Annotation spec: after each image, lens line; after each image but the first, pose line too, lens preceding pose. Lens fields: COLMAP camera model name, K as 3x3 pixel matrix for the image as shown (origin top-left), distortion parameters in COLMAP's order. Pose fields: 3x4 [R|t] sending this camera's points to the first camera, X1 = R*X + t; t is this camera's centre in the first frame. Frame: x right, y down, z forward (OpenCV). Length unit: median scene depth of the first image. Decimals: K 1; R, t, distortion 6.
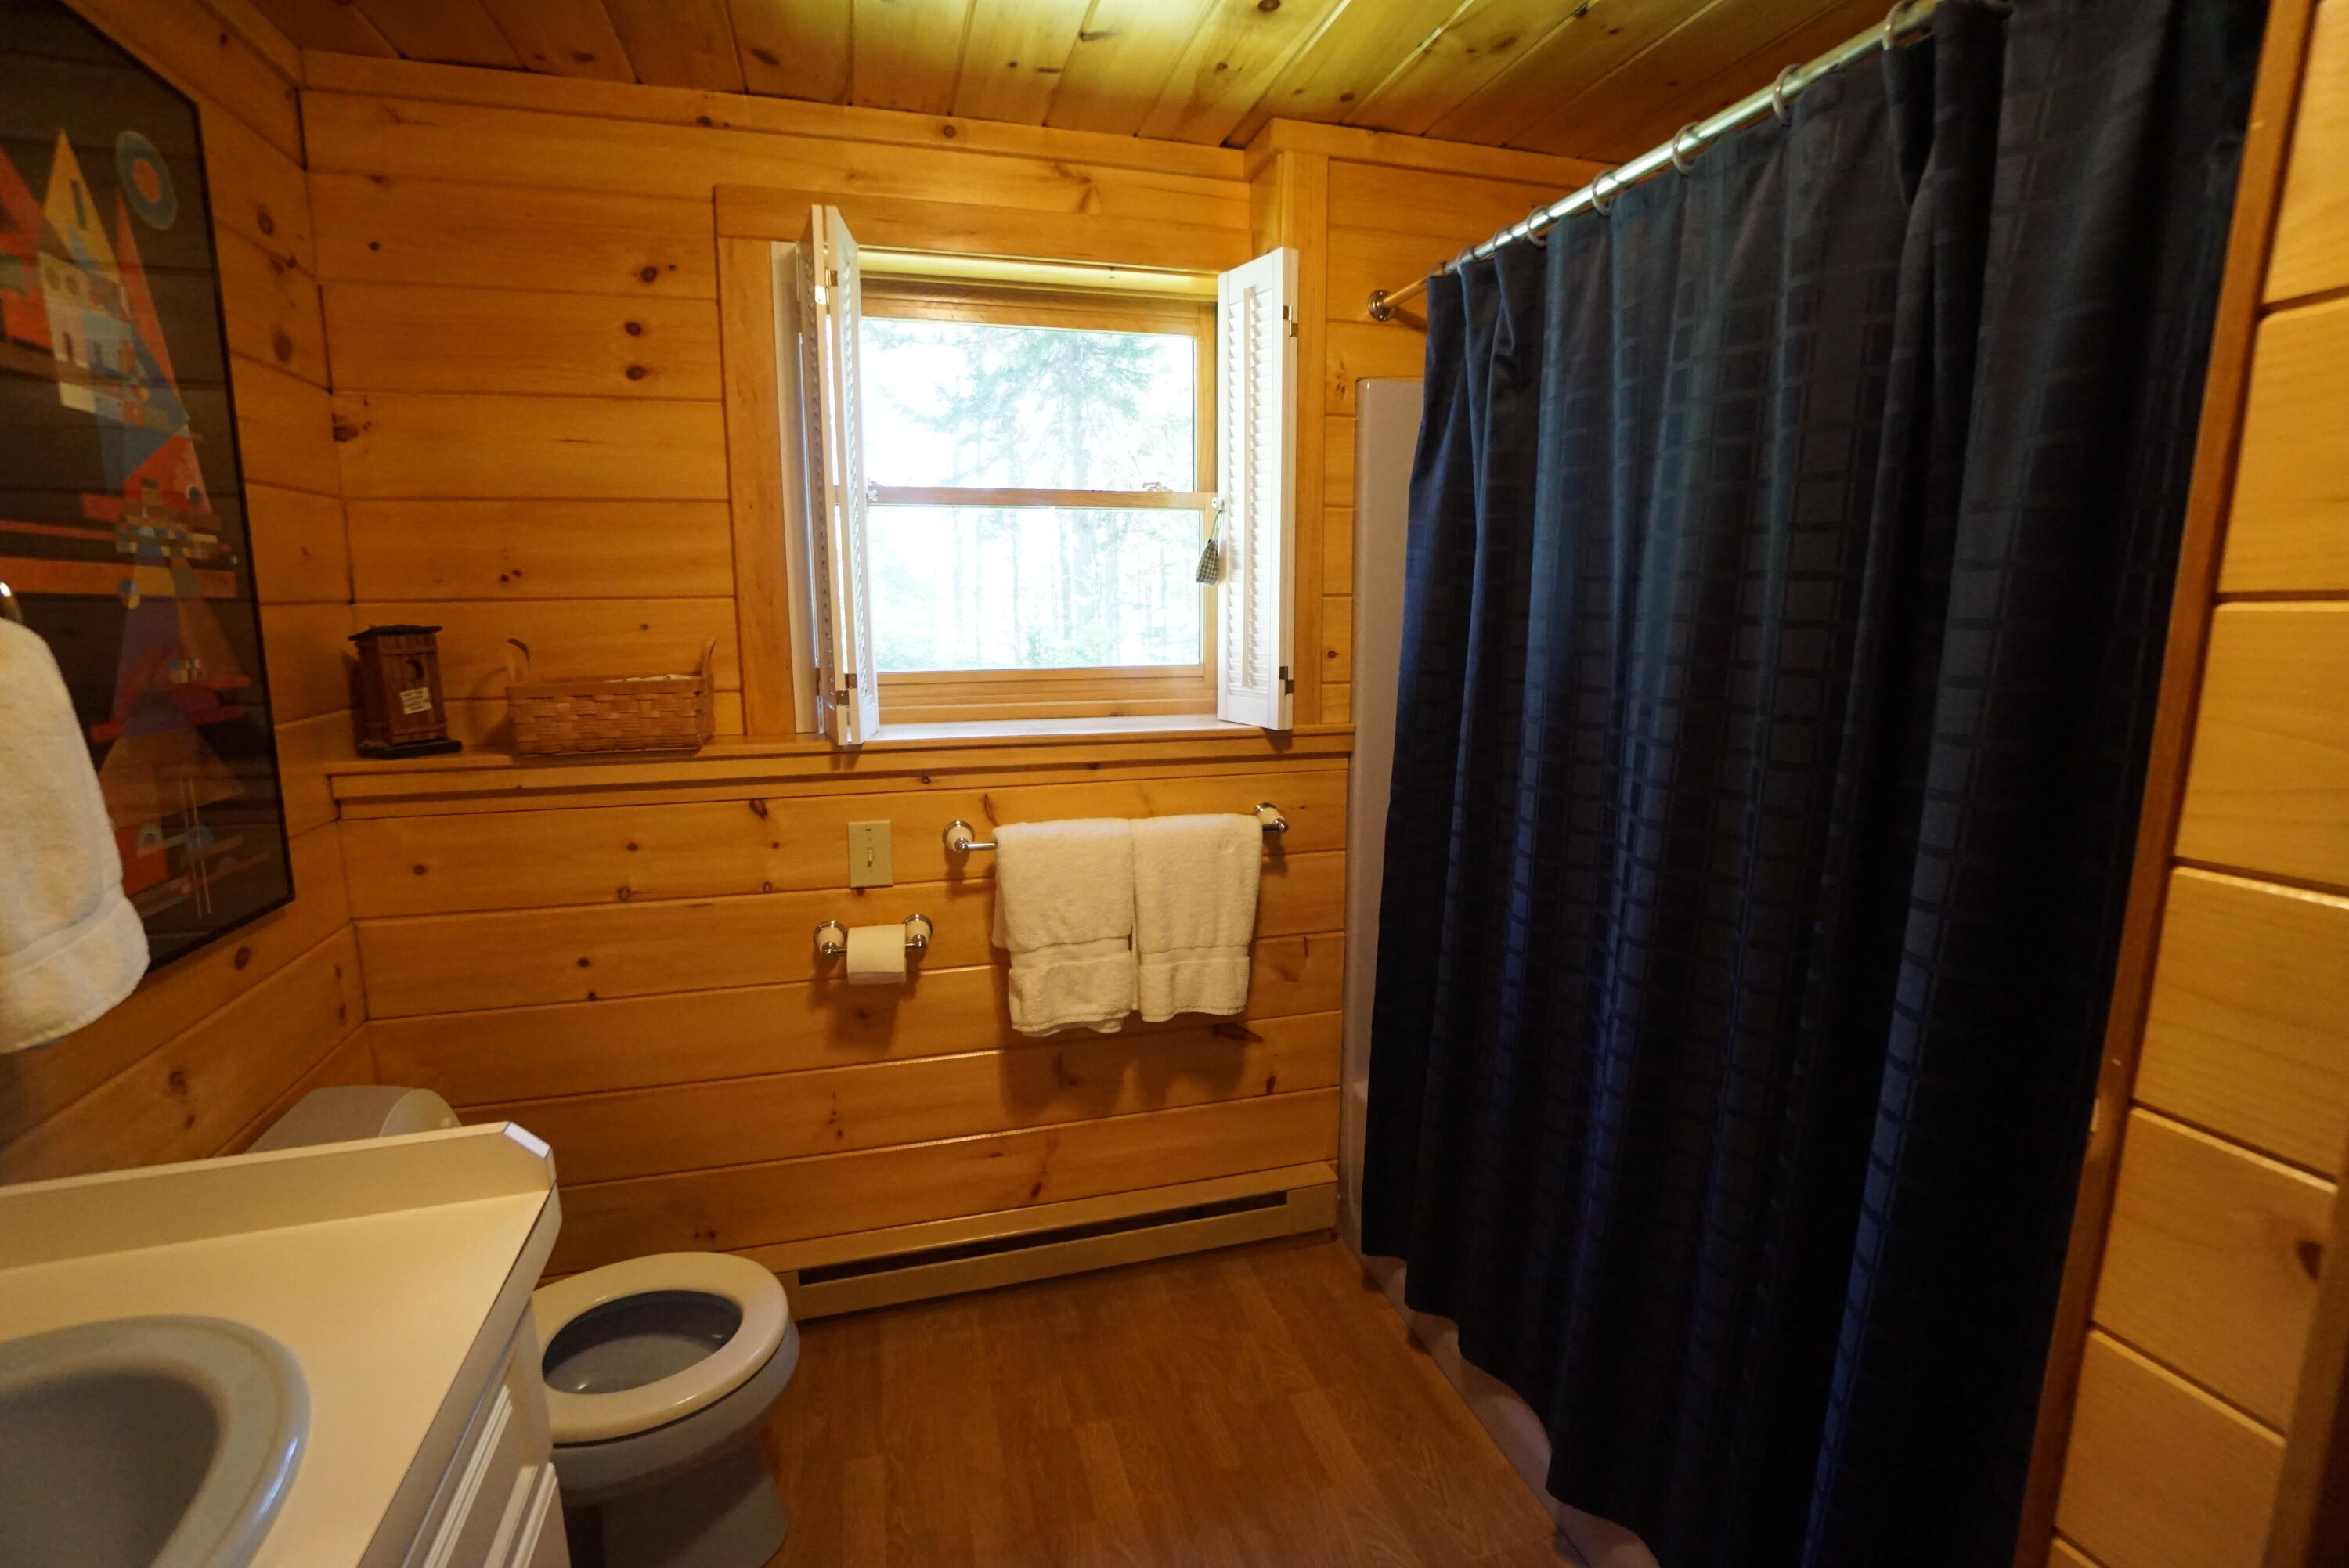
lens RADIAL K [[1050.7, 0, 1170.6], [0, 1050.7, 773.5], [0, 0, 1]] dist [-0.059420, 0.021289]
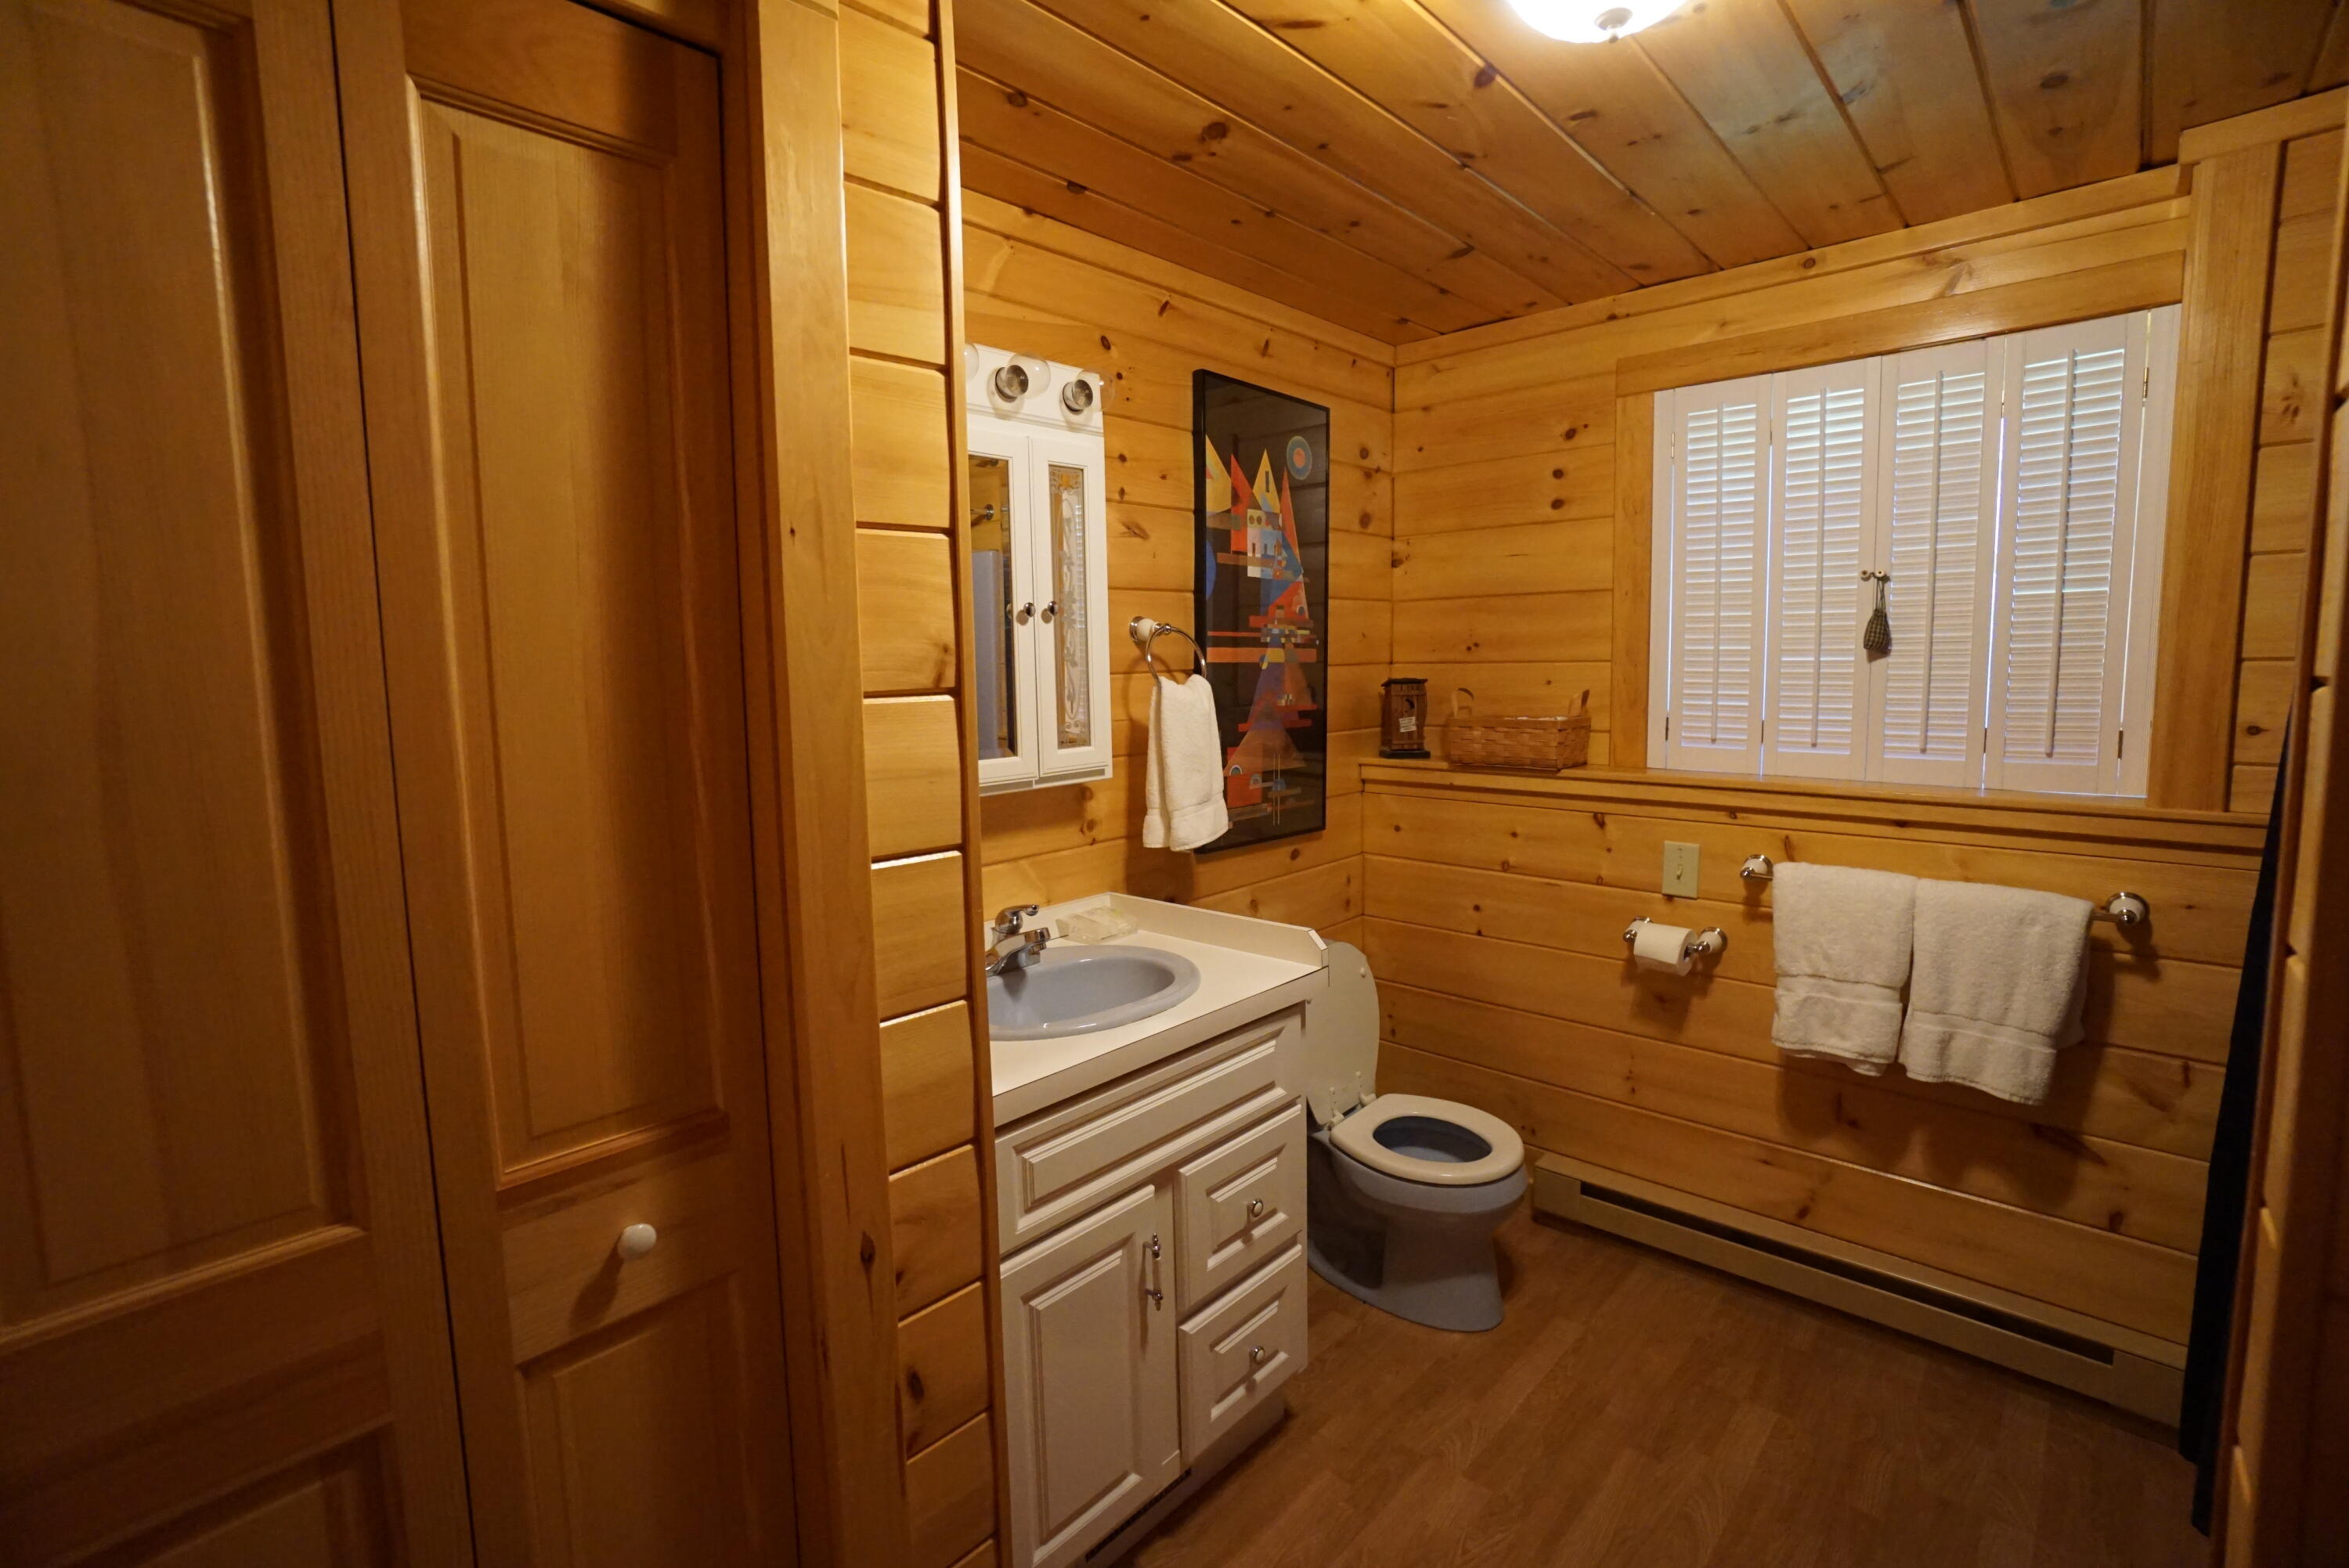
lens RADIAL K [[1050.7, 0, 1182.5], [0, 1050.7, 780.9], [0, 0, 1]] dist [-0.059420, 0.021289]
pose [[0.521378, 0.092361, -0.848313, 0.461842], [-0.127625, 0.991384, 0.029499, 0.013353], [0.843728, 0.092886, 0.528673, -0.159899]]
